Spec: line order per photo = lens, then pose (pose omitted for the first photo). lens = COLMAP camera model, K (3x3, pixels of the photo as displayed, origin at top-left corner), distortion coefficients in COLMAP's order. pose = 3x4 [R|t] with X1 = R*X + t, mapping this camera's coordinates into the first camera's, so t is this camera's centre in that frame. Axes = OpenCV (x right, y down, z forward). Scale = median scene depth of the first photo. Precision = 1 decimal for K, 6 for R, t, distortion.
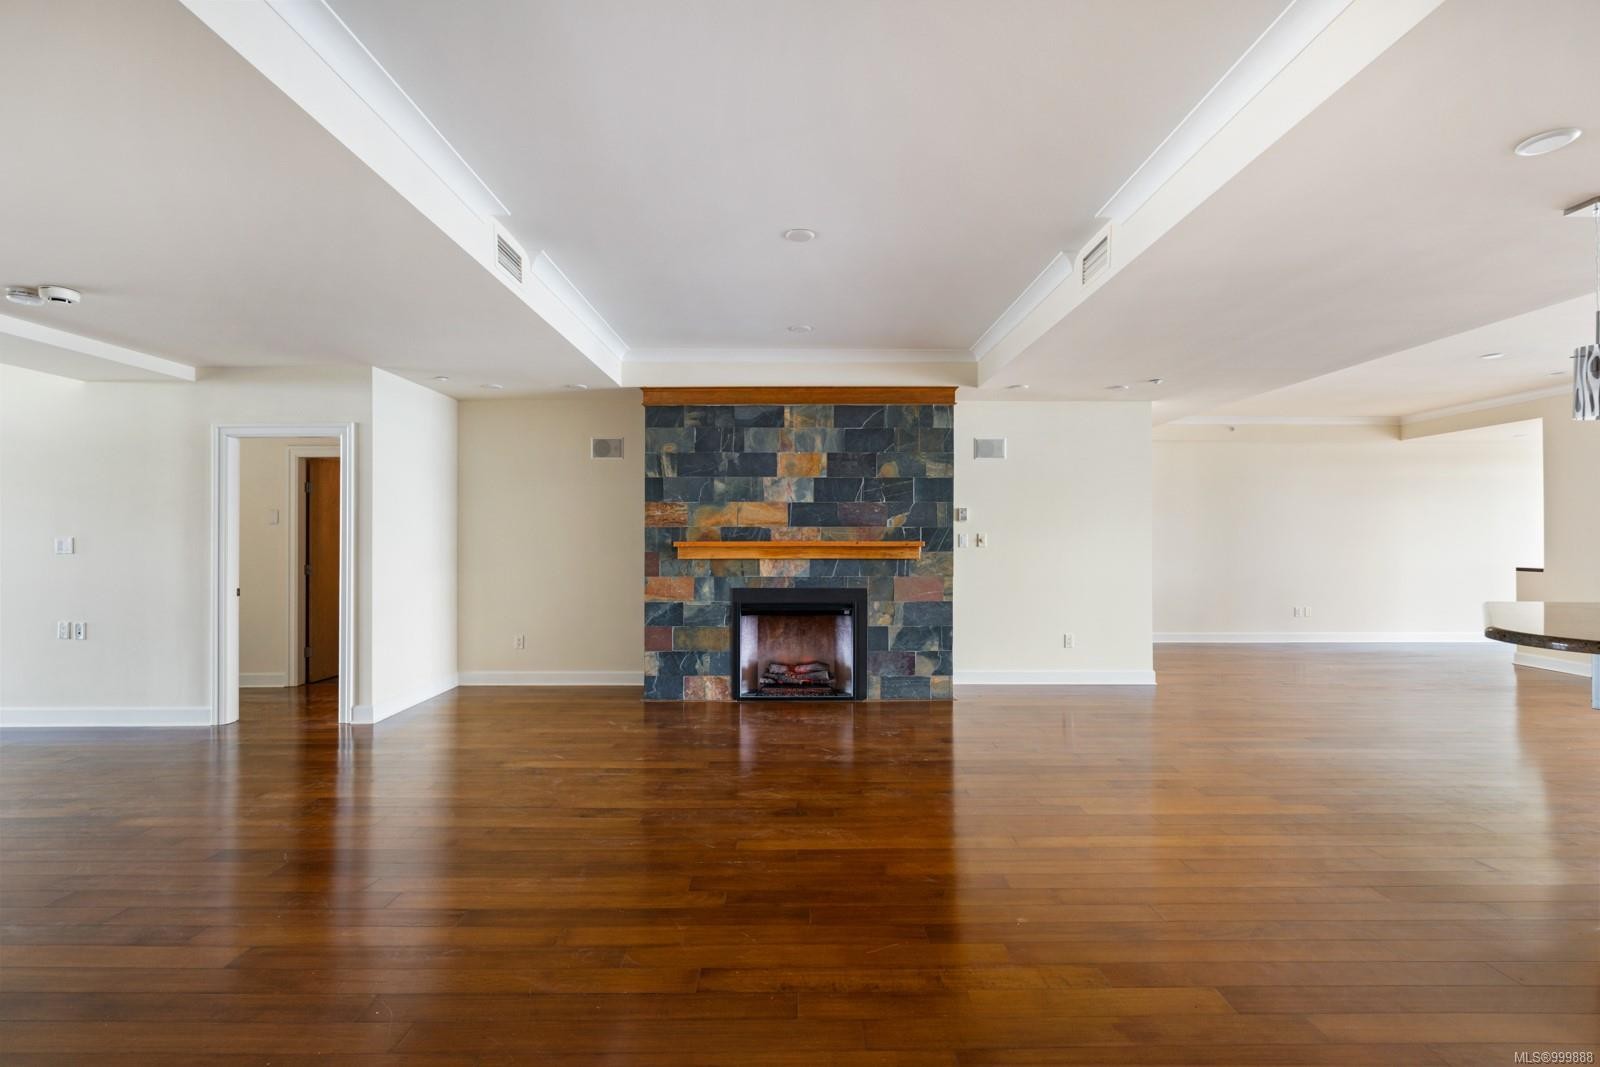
lens RADIAL K [[707.2, 0, 798.7], [0, 707.2, 536.6], [0, 0, 1]] dist [0.000211, -0.000094]
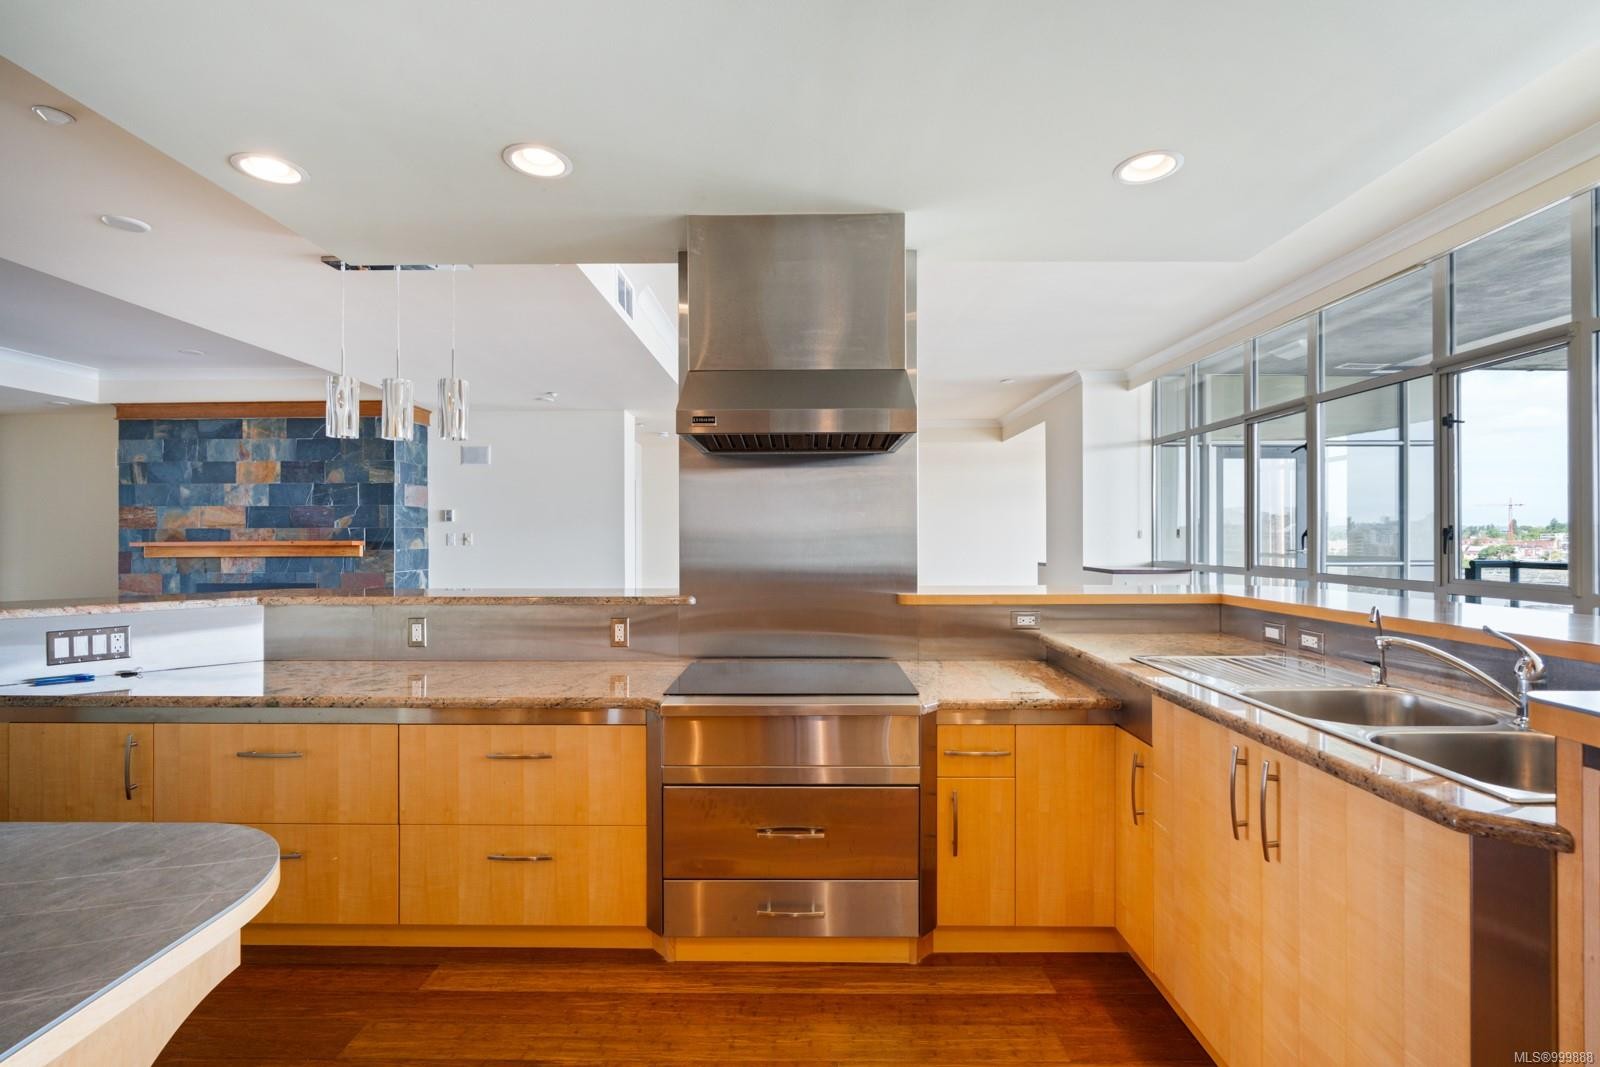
lens RADIAL K [[707.2, 0, 797.2], [0, 707.2, 532.5], [0, 0, 1]] dist [0.000211, -0.000094]
pose [[0.999640, -0.005223, -0.026331, 0.878826], [0.005196, 0.999986, -0.001102, -0.001371], [0.026336, 0.000965, 0.999653, -0.085728]]
